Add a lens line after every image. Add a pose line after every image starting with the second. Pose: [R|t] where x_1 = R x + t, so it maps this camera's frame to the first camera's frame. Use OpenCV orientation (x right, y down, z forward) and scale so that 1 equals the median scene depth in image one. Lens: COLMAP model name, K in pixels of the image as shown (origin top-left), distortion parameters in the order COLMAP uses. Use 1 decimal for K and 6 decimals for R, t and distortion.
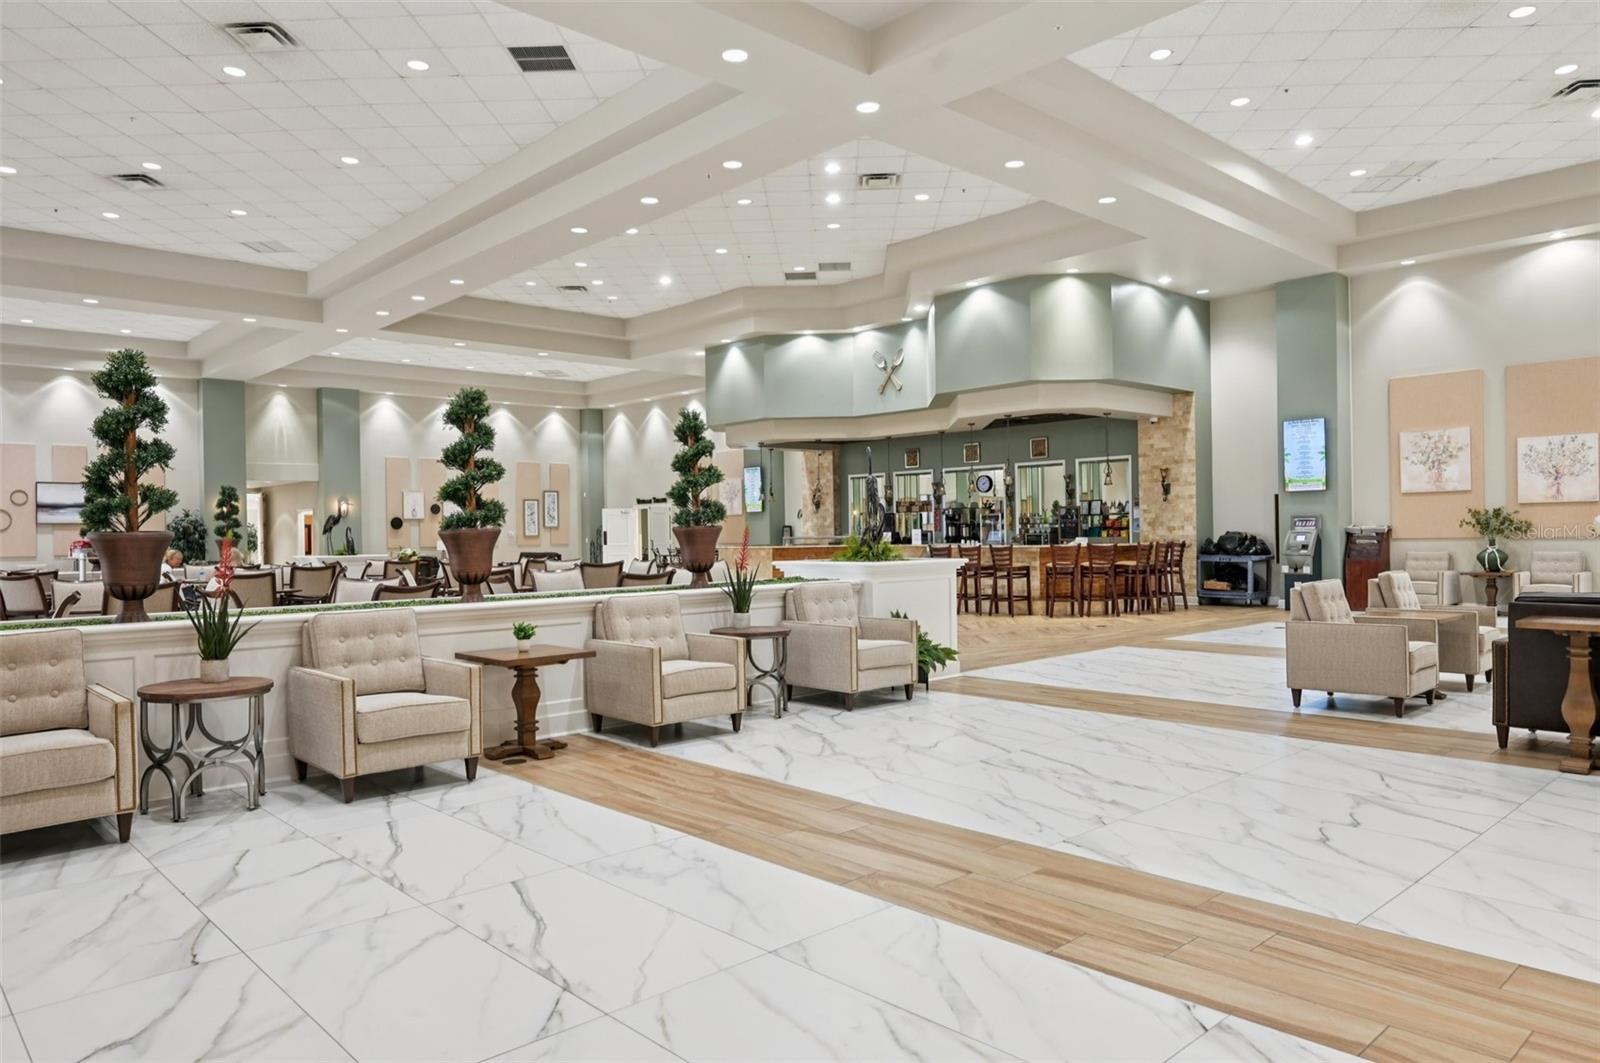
lens RADIAL K [[1039.5, 0, 797.0], [0, 1039.5, 531.6], [0, 0, 1]] dist [0.002199, 0.000093]
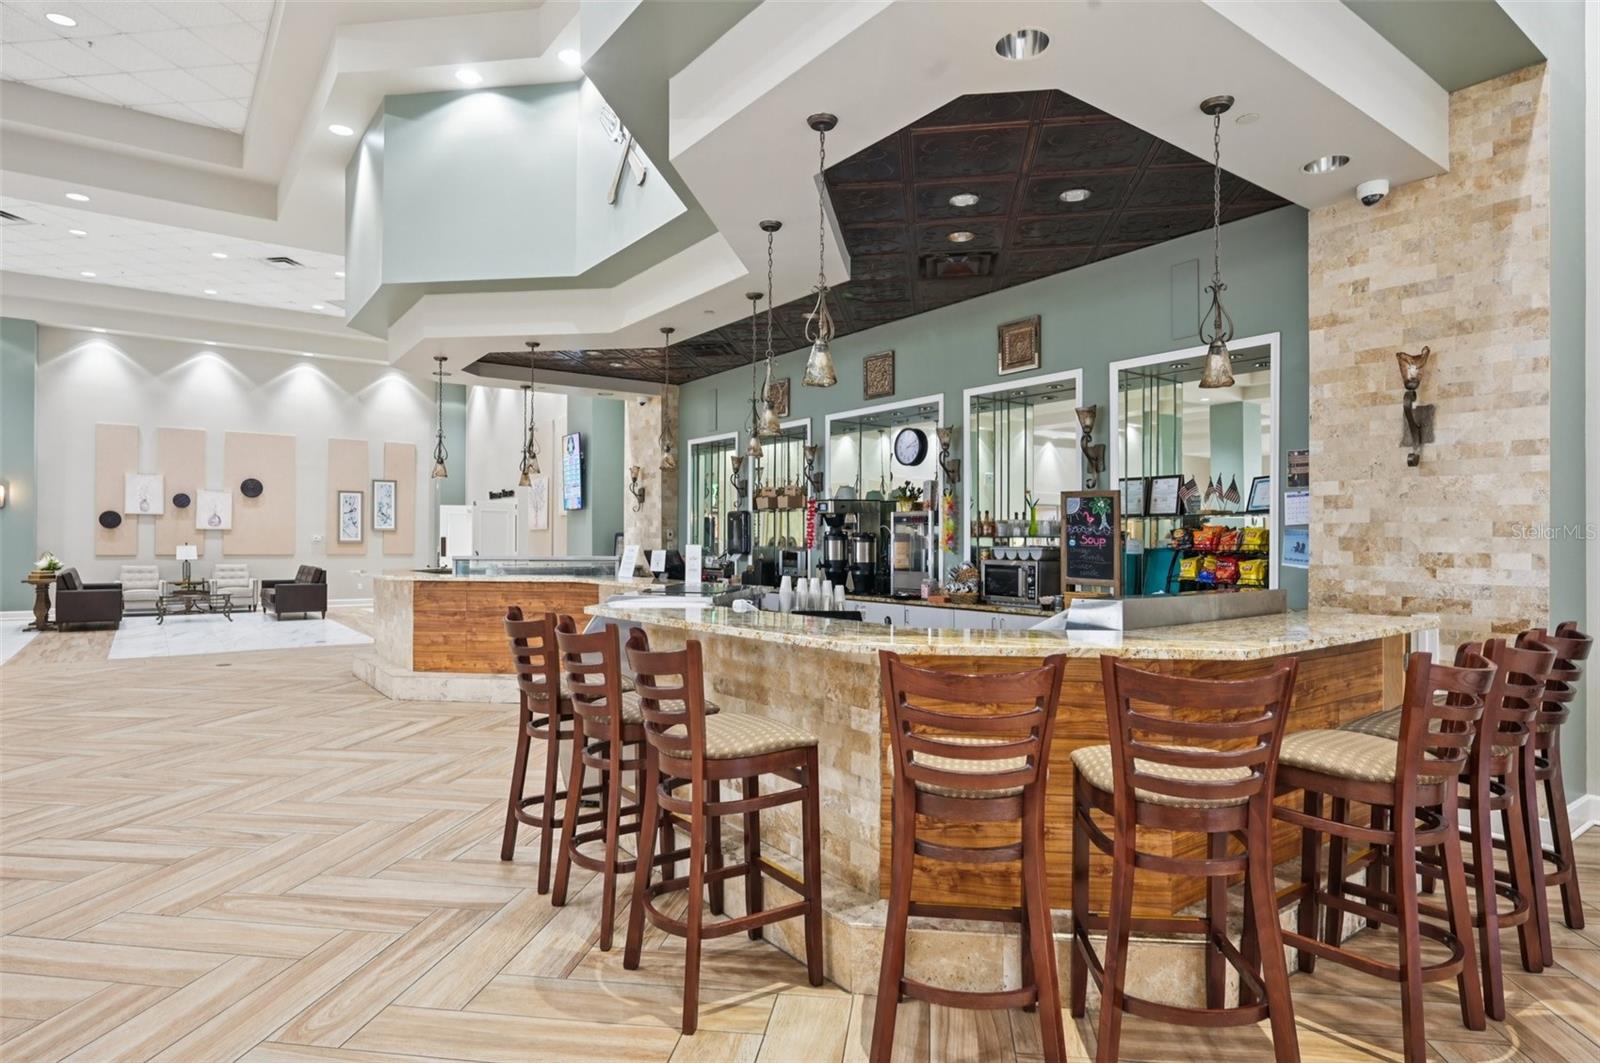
lens RADIAL K [[873.7, 0, 804.5], [0, 873.7, 533.6], [0, 0, 1]] dist [0.003651, 0.000087]
pose [[0.993522, 0.019166, -0.112009, 0.208235], [-0.020150, 0.999768, -0.007659, -0.005113], [0.111836, 0.009867, 0.993678, 0.721742]]
